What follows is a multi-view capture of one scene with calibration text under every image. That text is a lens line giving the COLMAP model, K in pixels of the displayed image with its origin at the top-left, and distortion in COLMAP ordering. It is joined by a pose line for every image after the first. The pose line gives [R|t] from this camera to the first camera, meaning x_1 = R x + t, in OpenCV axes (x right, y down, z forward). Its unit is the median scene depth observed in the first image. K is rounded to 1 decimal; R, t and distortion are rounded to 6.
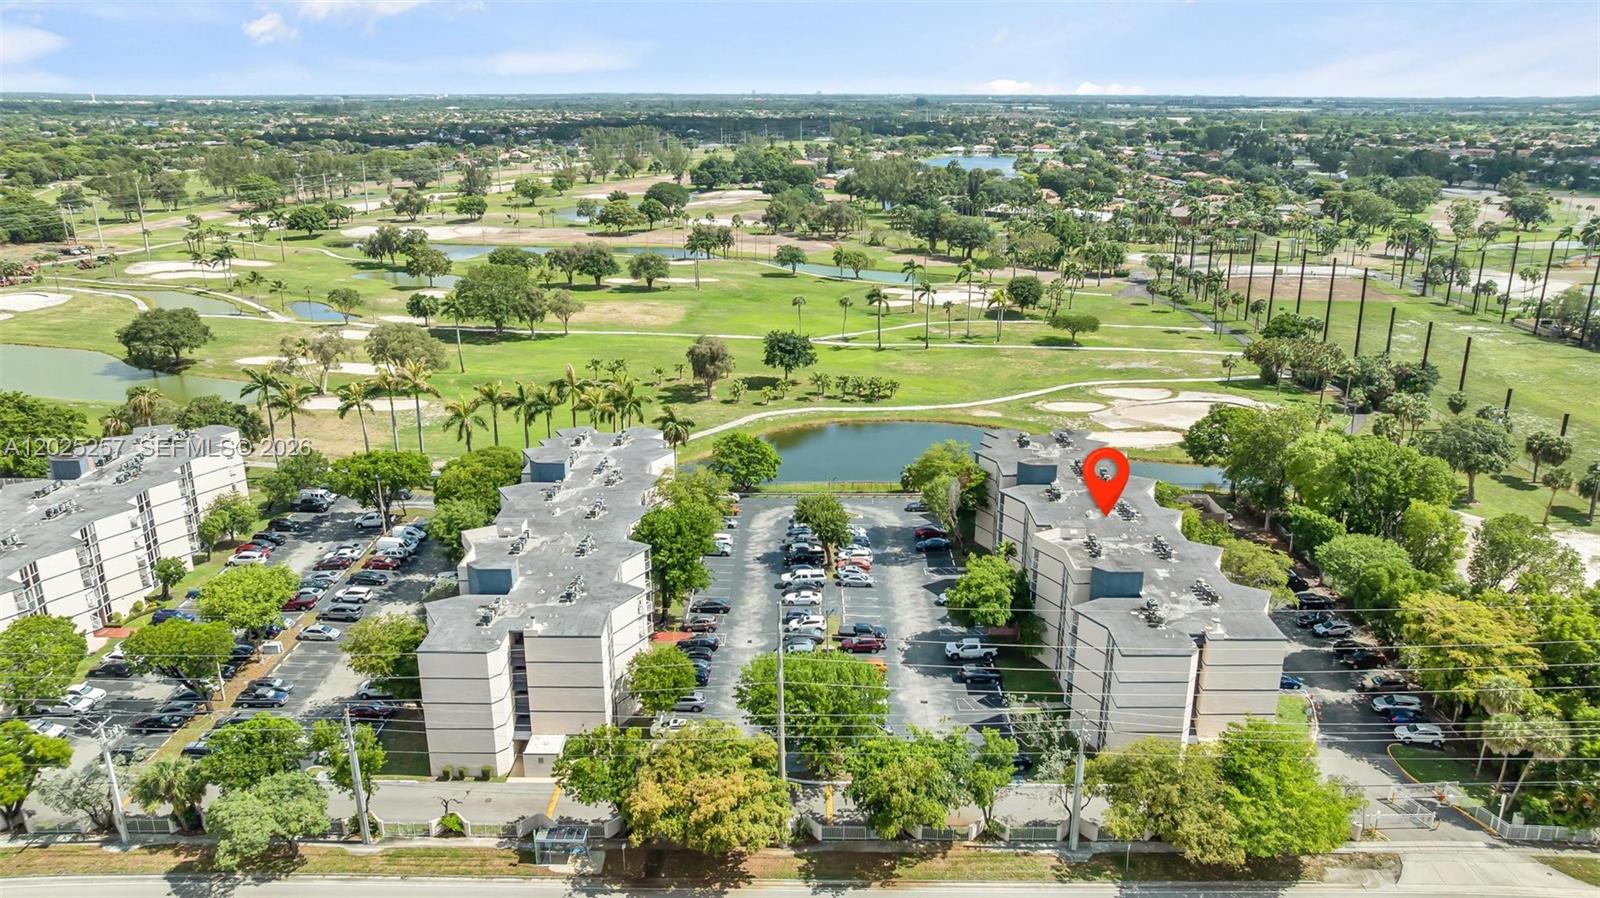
lens RADIAL K [[1128.5, 0, 800.0], [0, 1128.5, 449.0], [0, 0, 1]] dist [-0.058527, 0.073420]
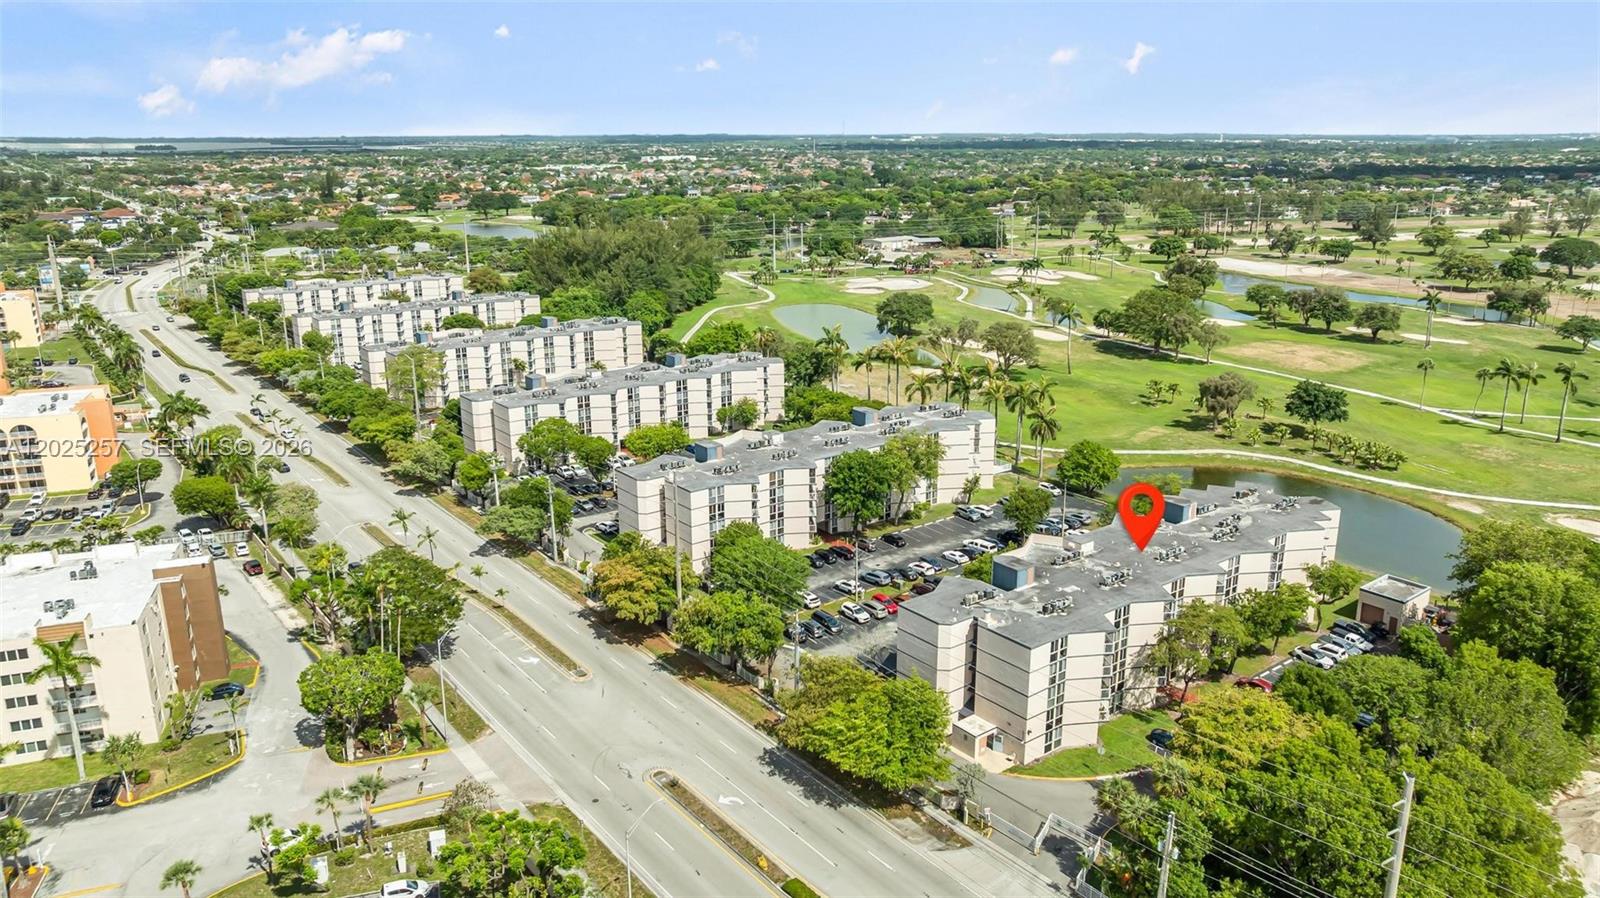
lens RADIAL K [[1128.5, 0, 800.0], [0, 1128.5, 449.0], [0, 0, 1]] dist [-0.058527, 0.073420]
pose [[0.591801, 0.210522, -0.778108, 0.489850], [-0.237360, 0.968008, 0.081373, -0.021898], [0.770345, 0.136535, 0.622838, 0.072533]]
